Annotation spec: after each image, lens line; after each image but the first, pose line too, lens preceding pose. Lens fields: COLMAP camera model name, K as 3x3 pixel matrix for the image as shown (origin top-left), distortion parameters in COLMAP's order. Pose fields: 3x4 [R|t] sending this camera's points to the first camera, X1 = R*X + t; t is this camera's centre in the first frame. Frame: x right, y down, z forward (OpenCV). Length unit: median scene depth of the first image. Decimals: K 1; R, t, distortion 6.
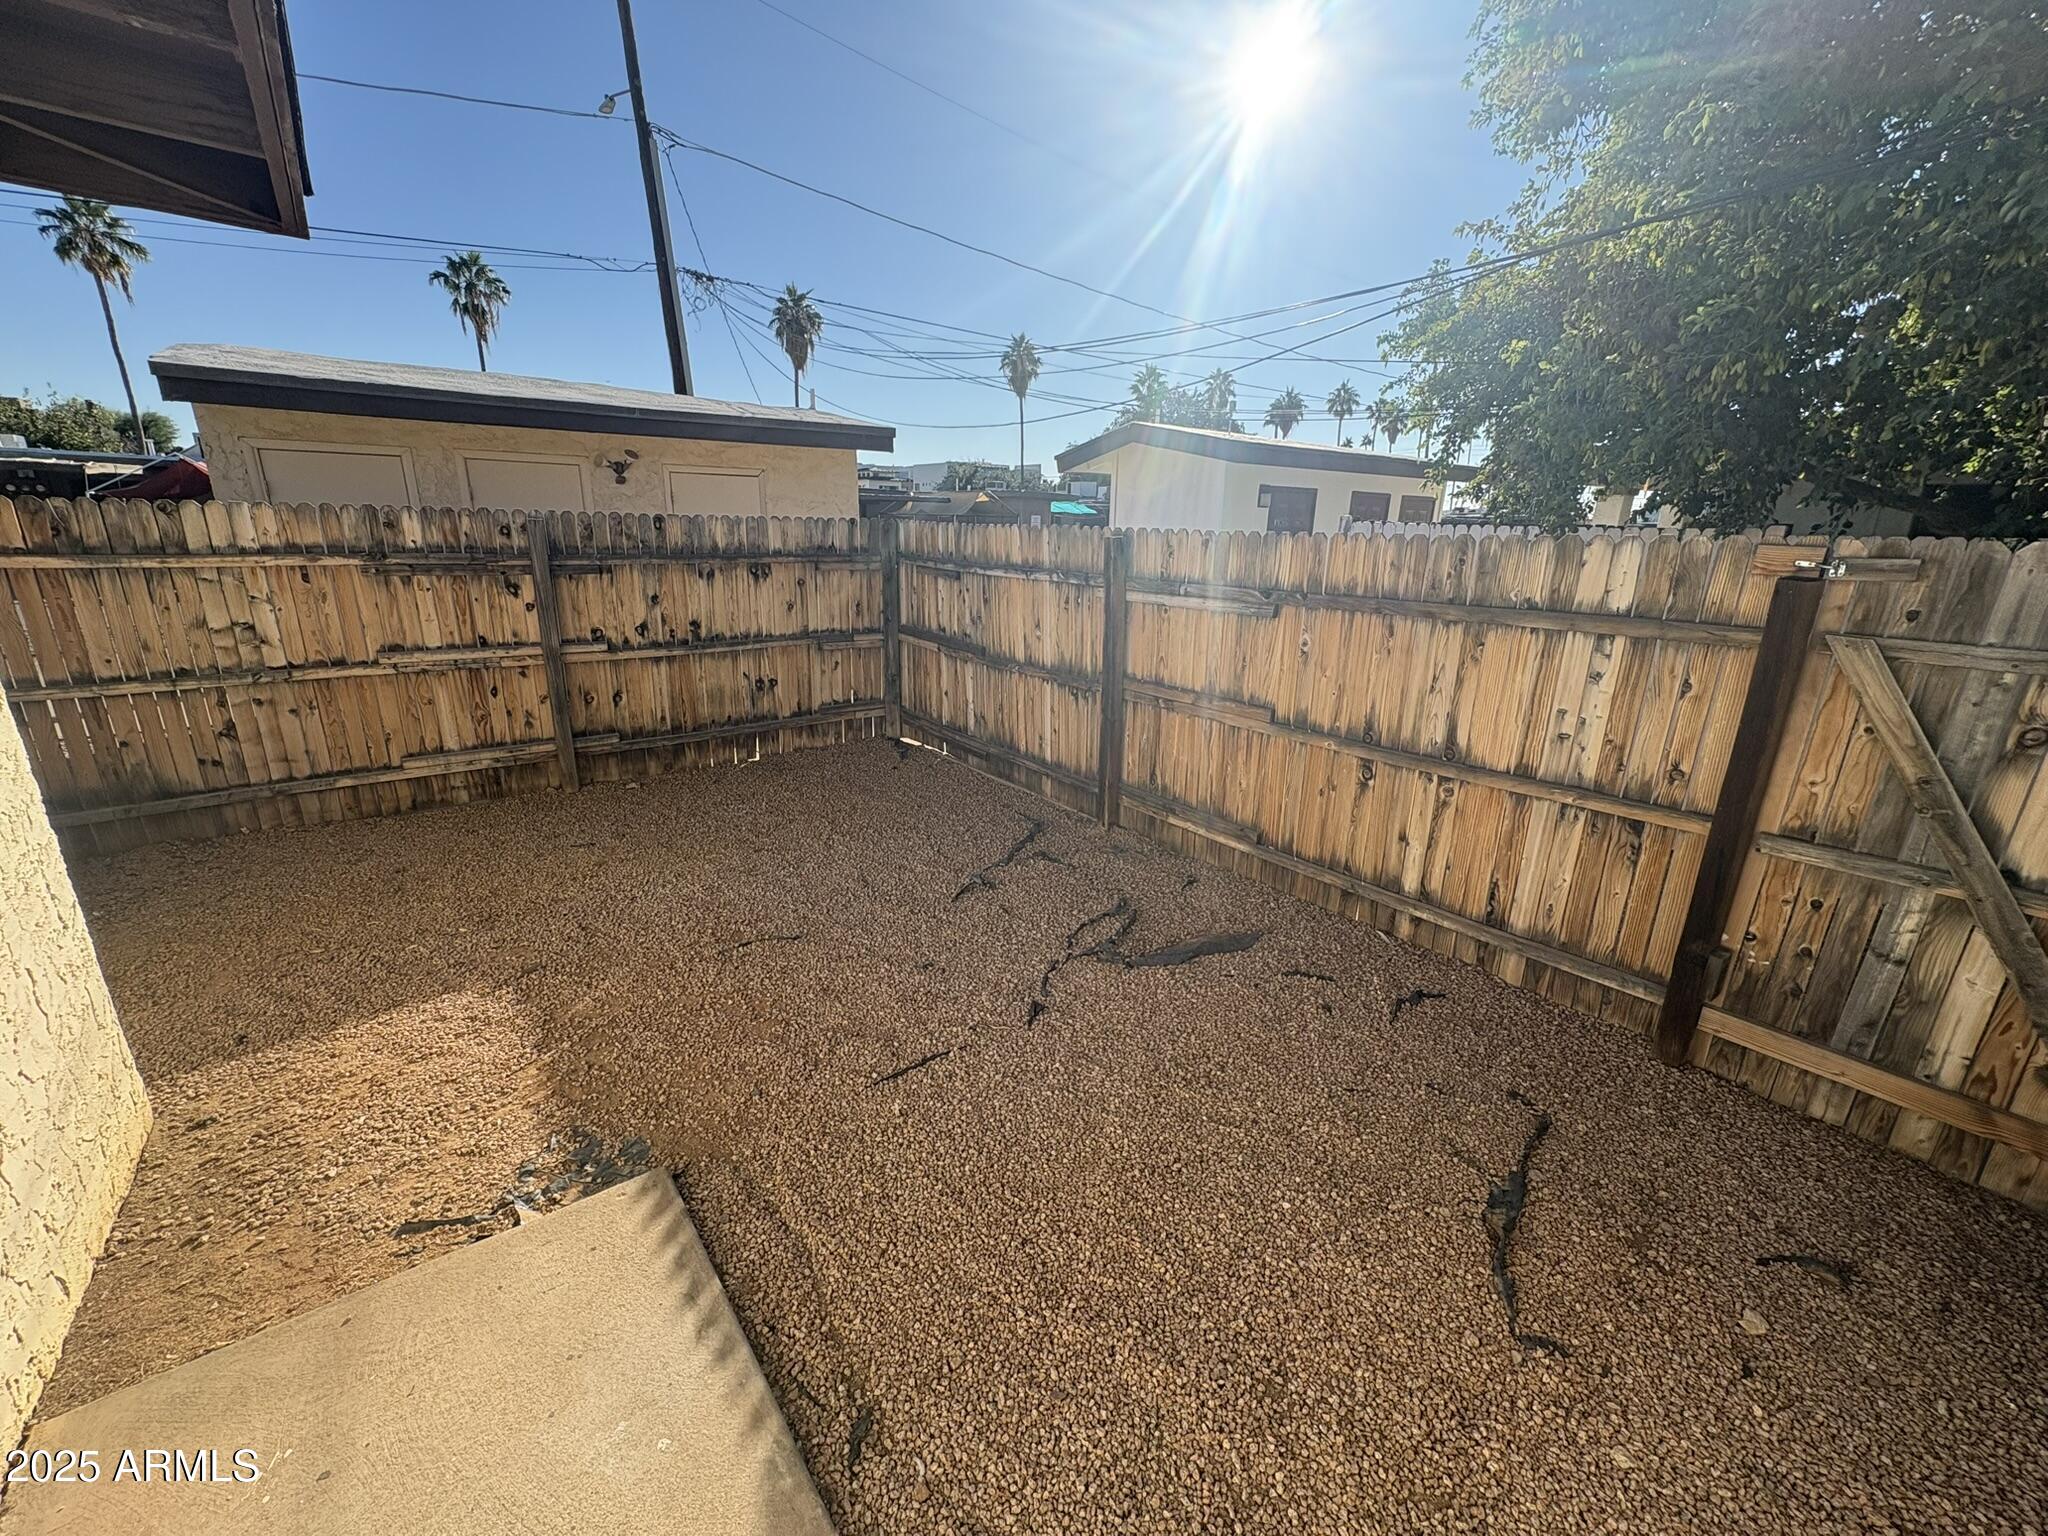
lens RADIAL K [[824.7, 0, 1032.9], [0, 824.7, 774.8], [0, 0, 1]] dist [-0.000185, 0.000389]
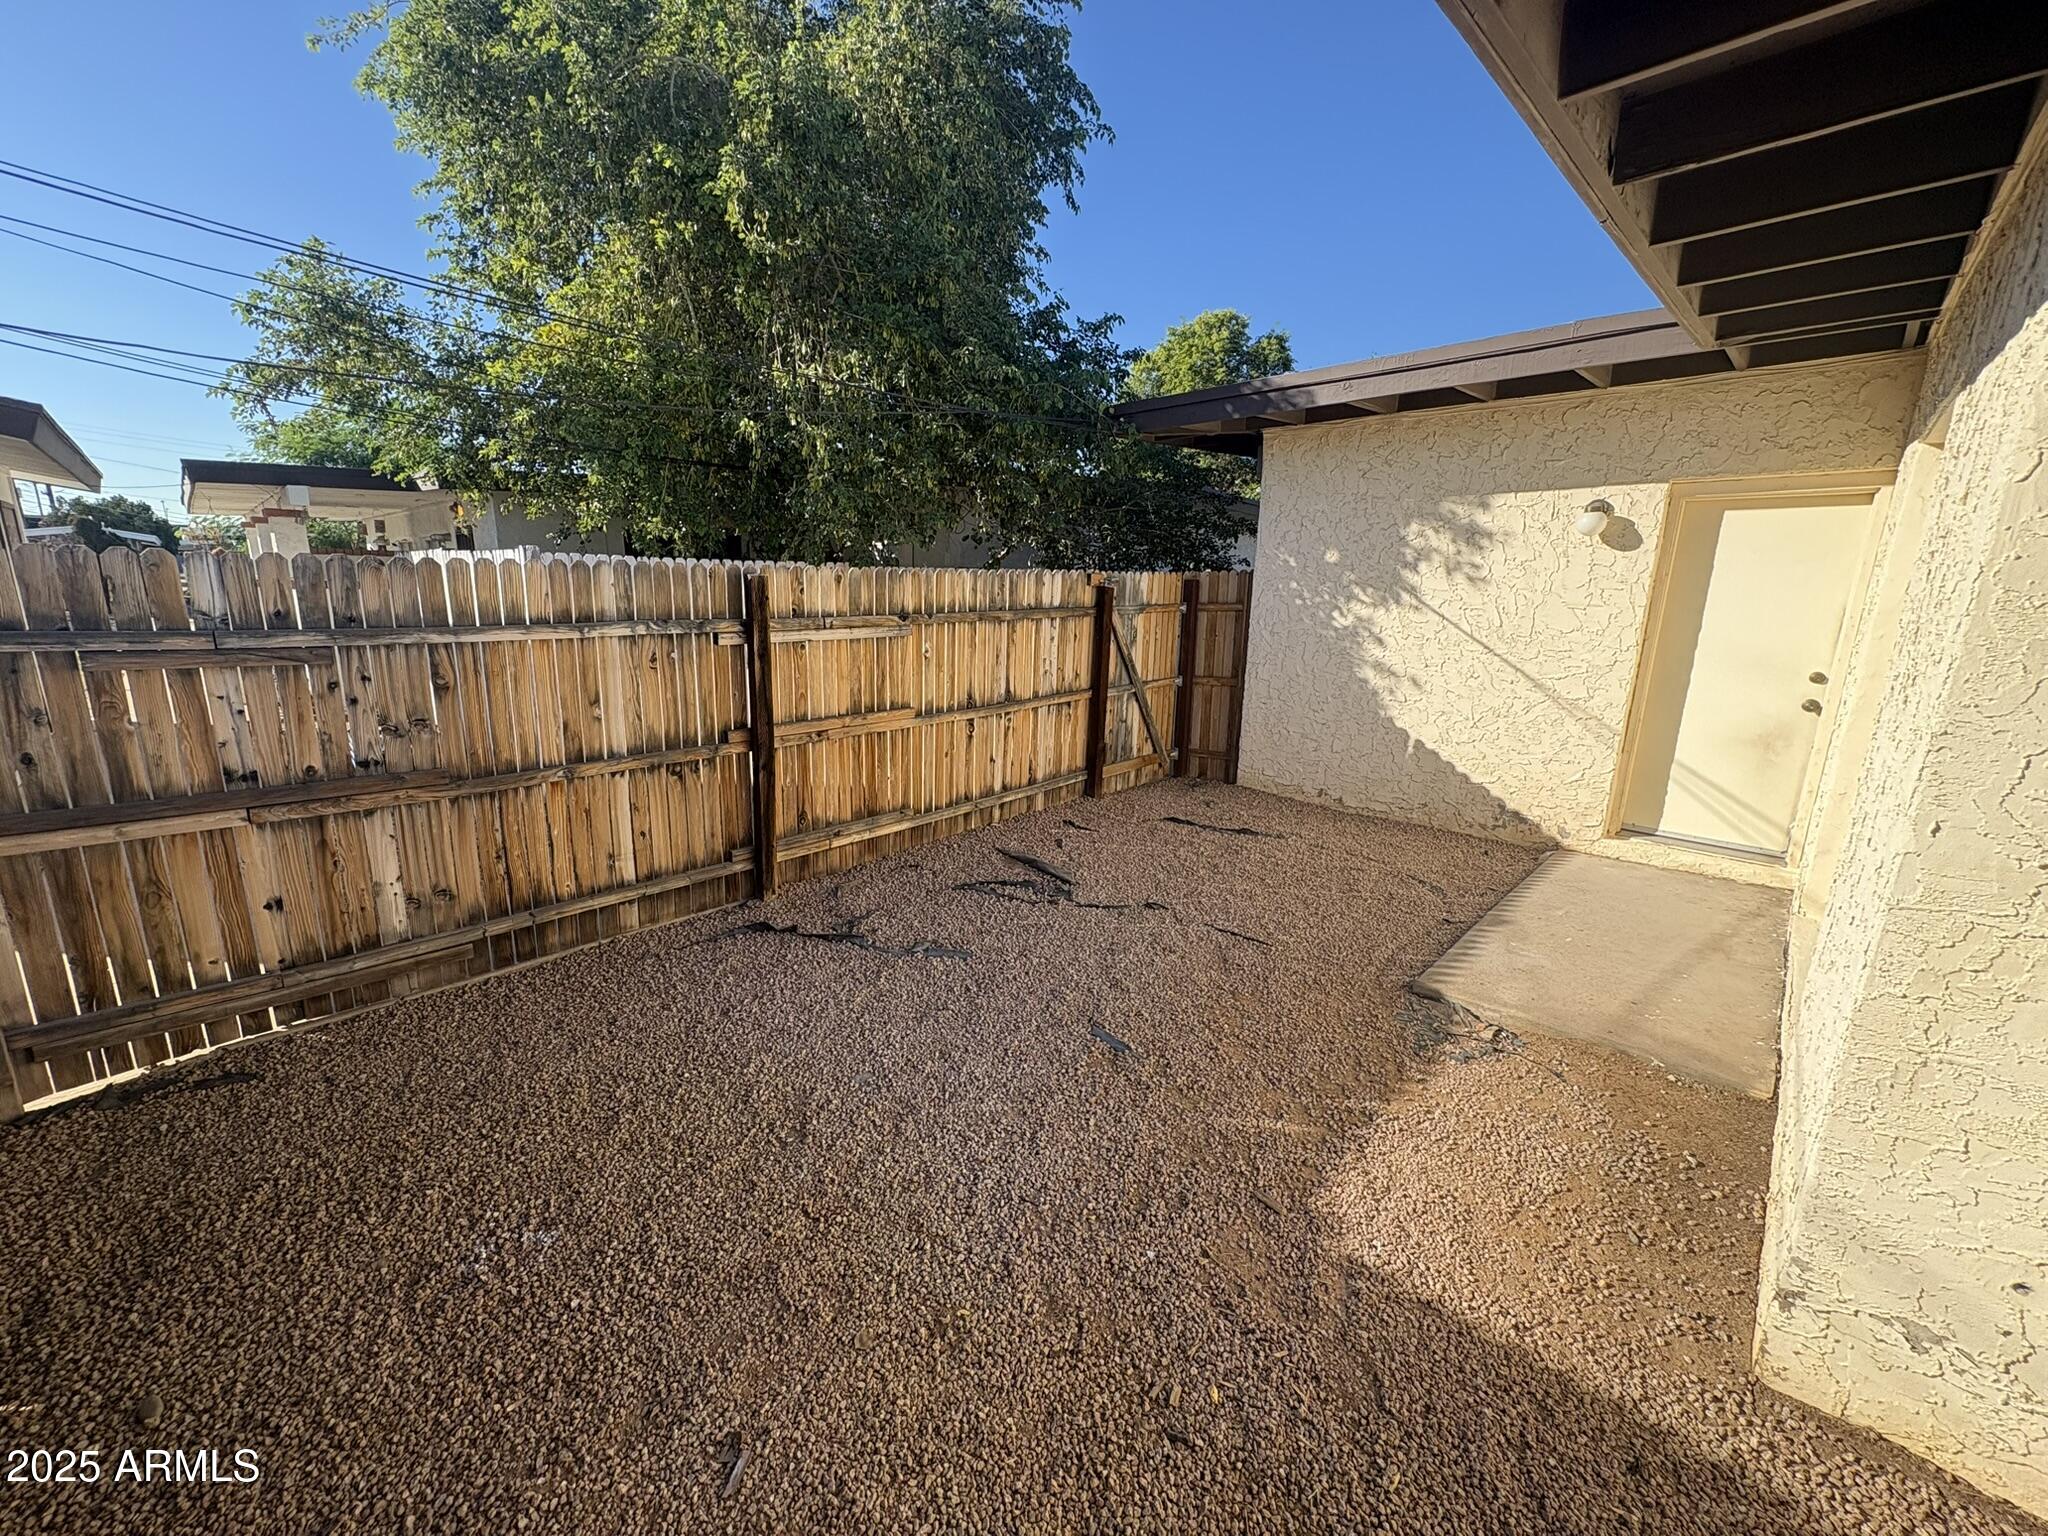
lens RADIAL K [[824.7, 0, 1034.8], [0, 824.7, 759.3], [0, 0, 1]] dist [-0.000185, 0.000389]
pose [[-0.161261, -0.238668, 0.957618, -1.092439], [0.263218, 0.924769, 0.274806, -0.340922], [-0.951163, 0.296378, -0.086307, 1.072496]]
